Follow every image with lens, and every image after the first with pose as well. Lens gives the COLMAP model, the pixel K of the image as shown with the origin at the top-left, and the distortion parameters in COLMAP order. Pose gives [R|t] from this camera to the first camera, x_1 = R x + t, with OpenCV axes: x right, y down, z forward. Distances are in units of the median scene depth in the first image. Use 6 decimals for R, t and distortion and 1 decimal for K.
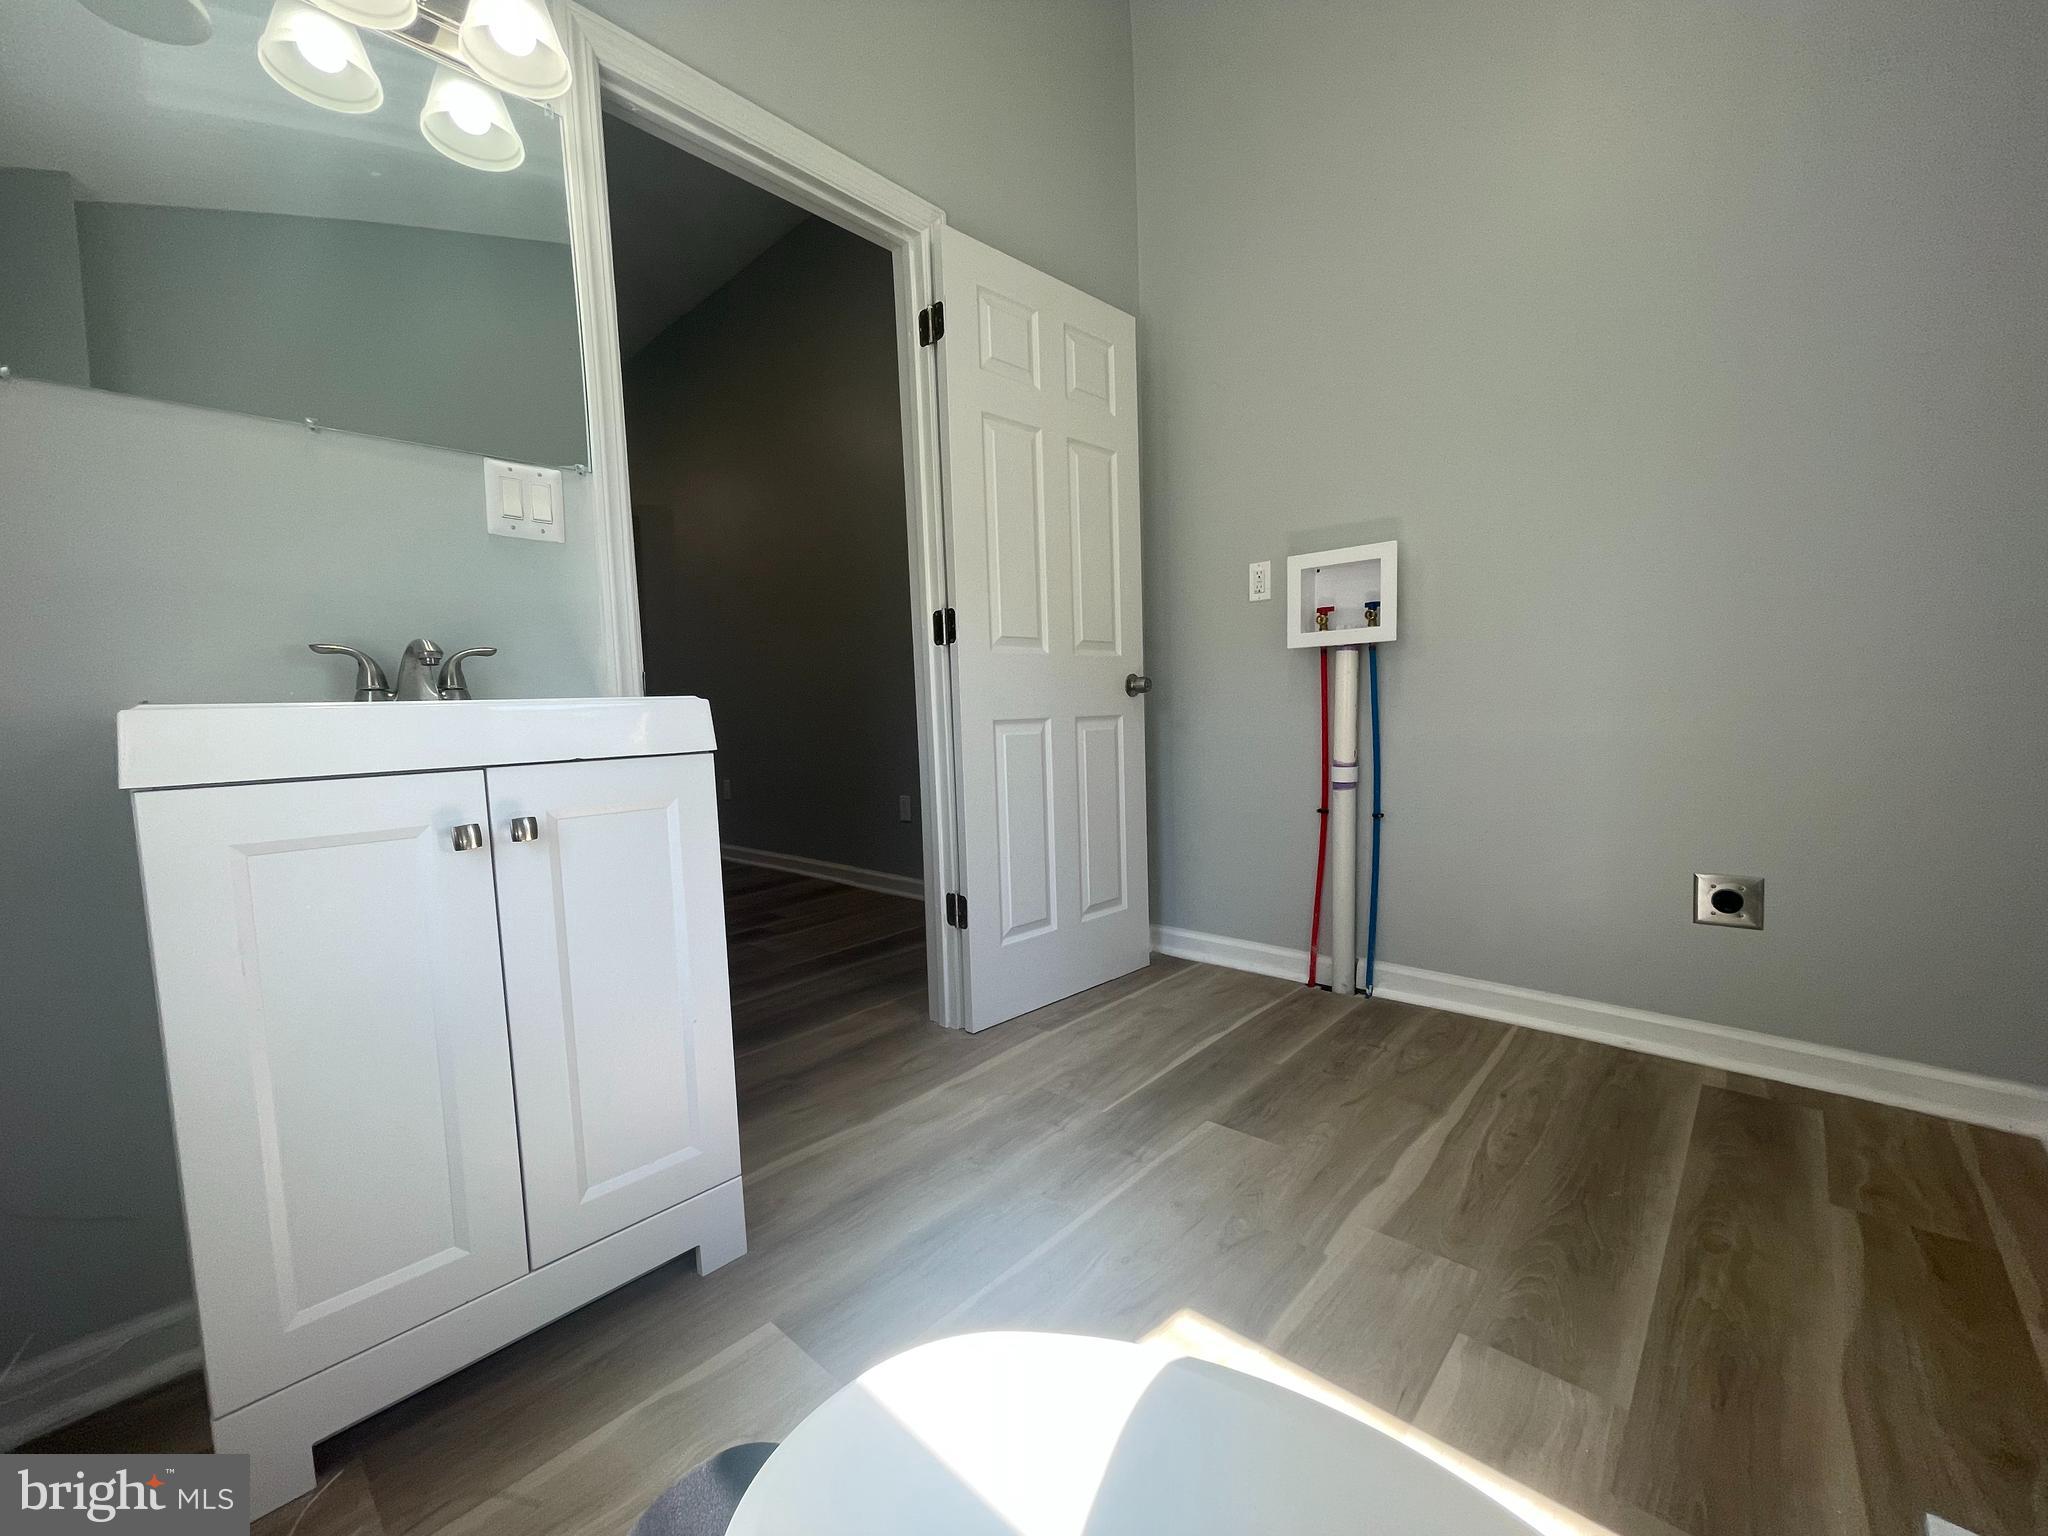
lens RADIAL K [[826.7, 0, 1013.2], [0, 826.7, 779.0], [0, 0, 1]] dist [0.000636, 0.000185]
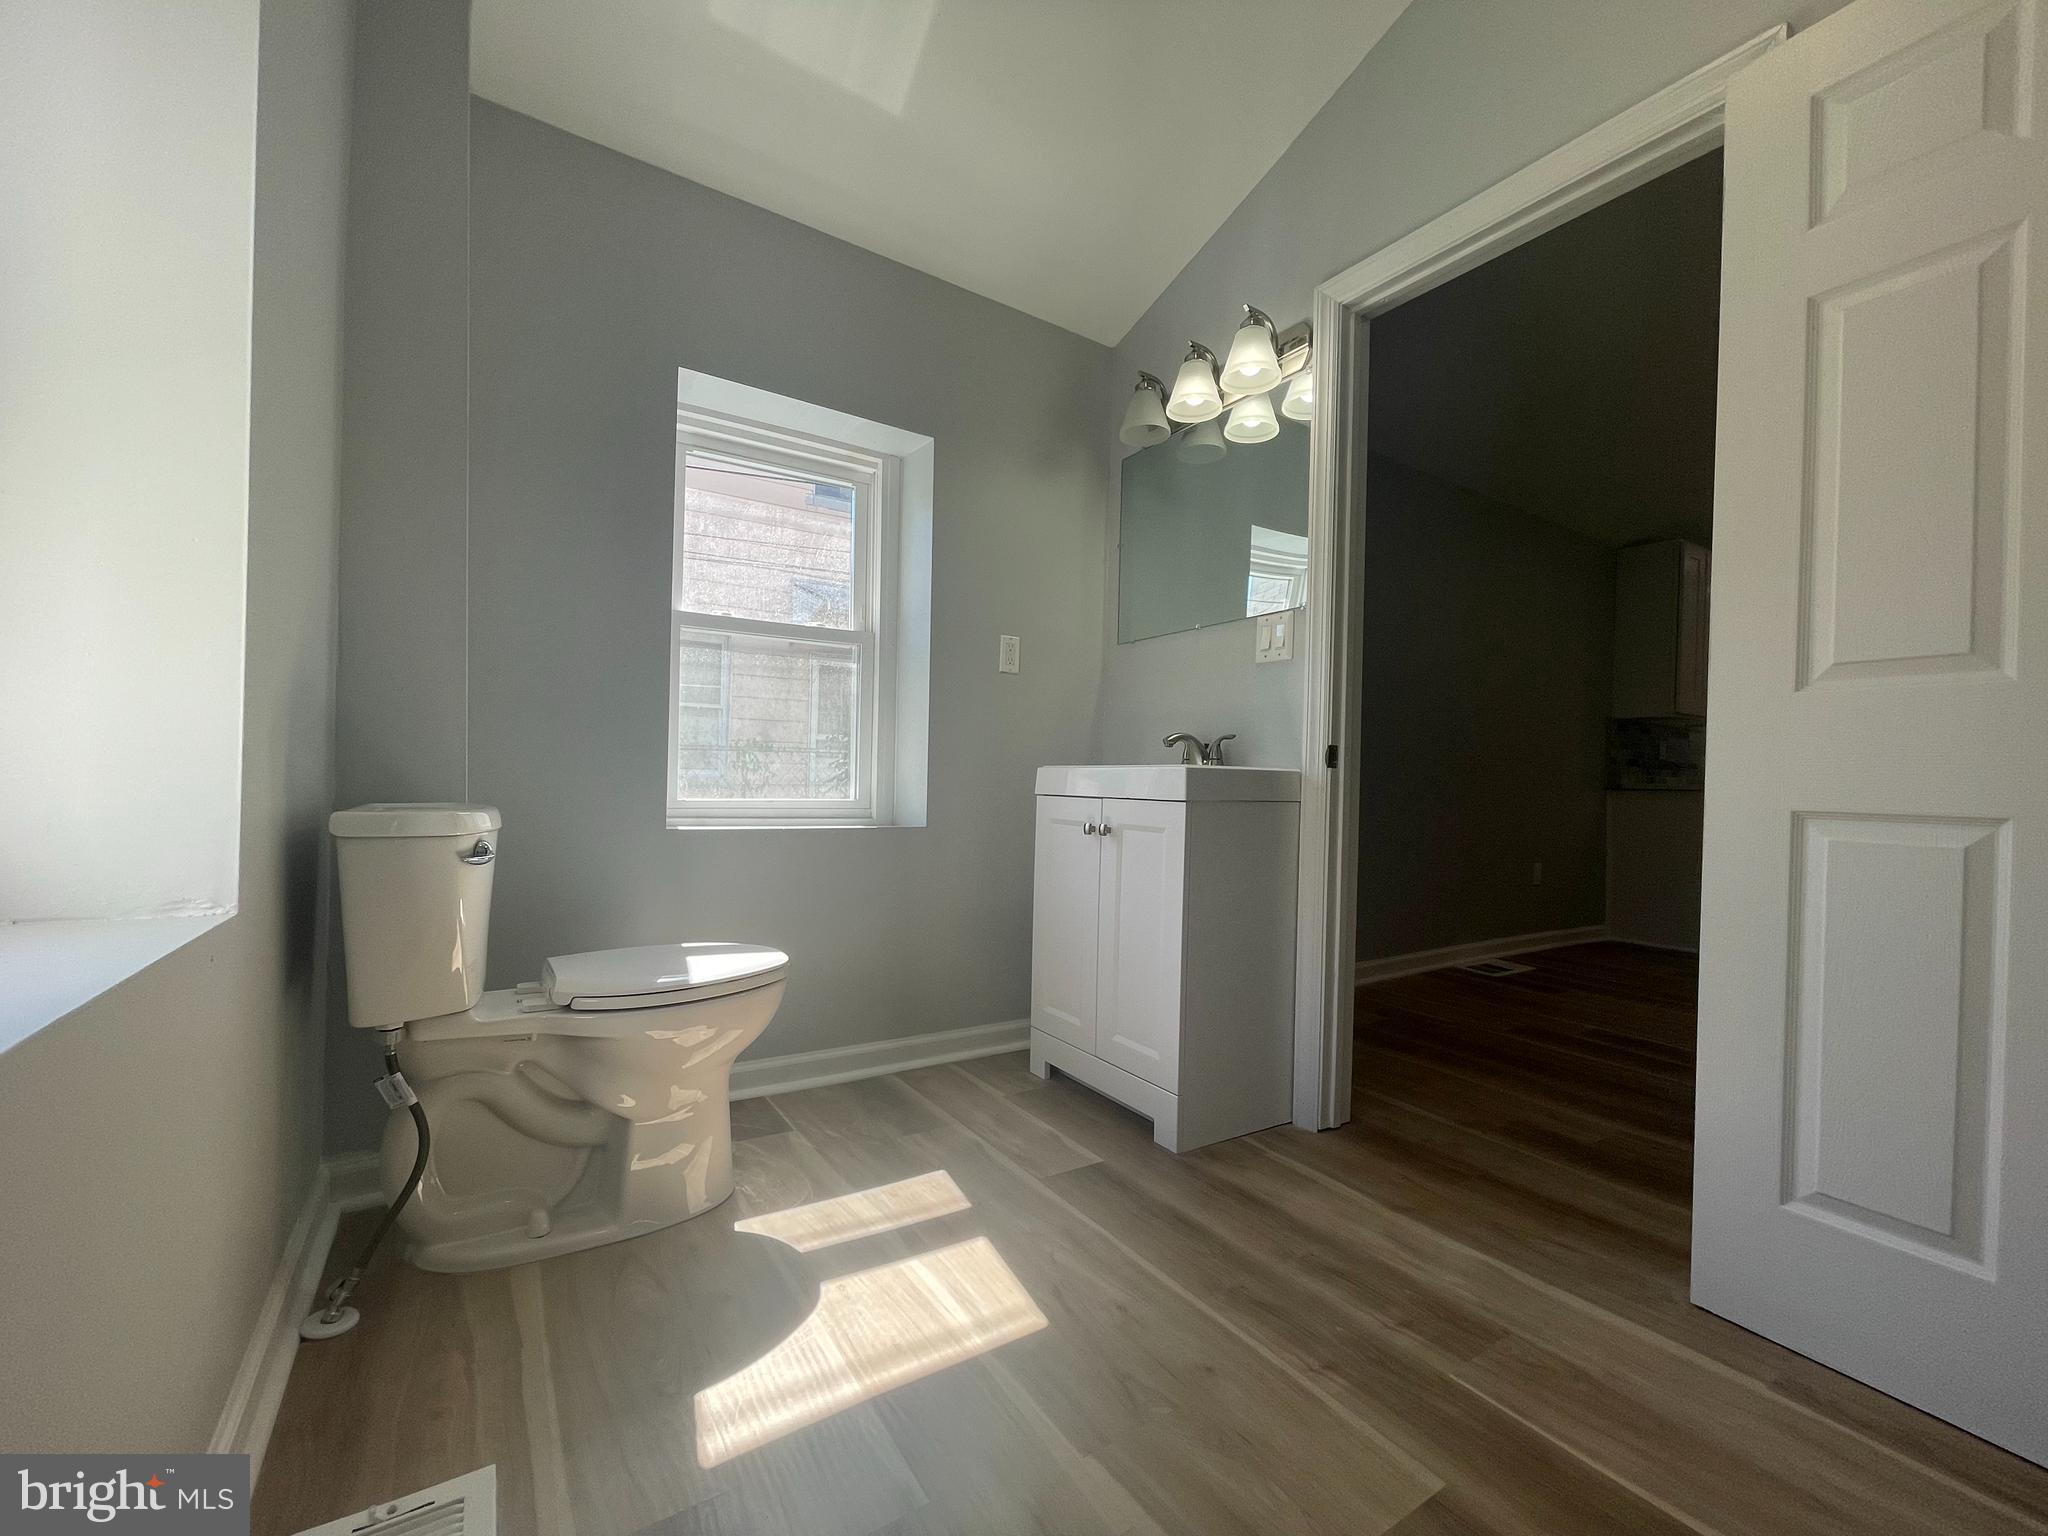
lens RADIAL K [[826.7, 0, 1013.2], [0, 826.7, 779.0], [0, 0, 1]] dist [0.000636, 0.000185]
pose [[-0.242396, 0.027464, -0.969789, 0.988933], [-0.098083, 0.993784, 0.052659, -0.103079], [0.965207, 0.107884, -0.238195, 0.890090]]
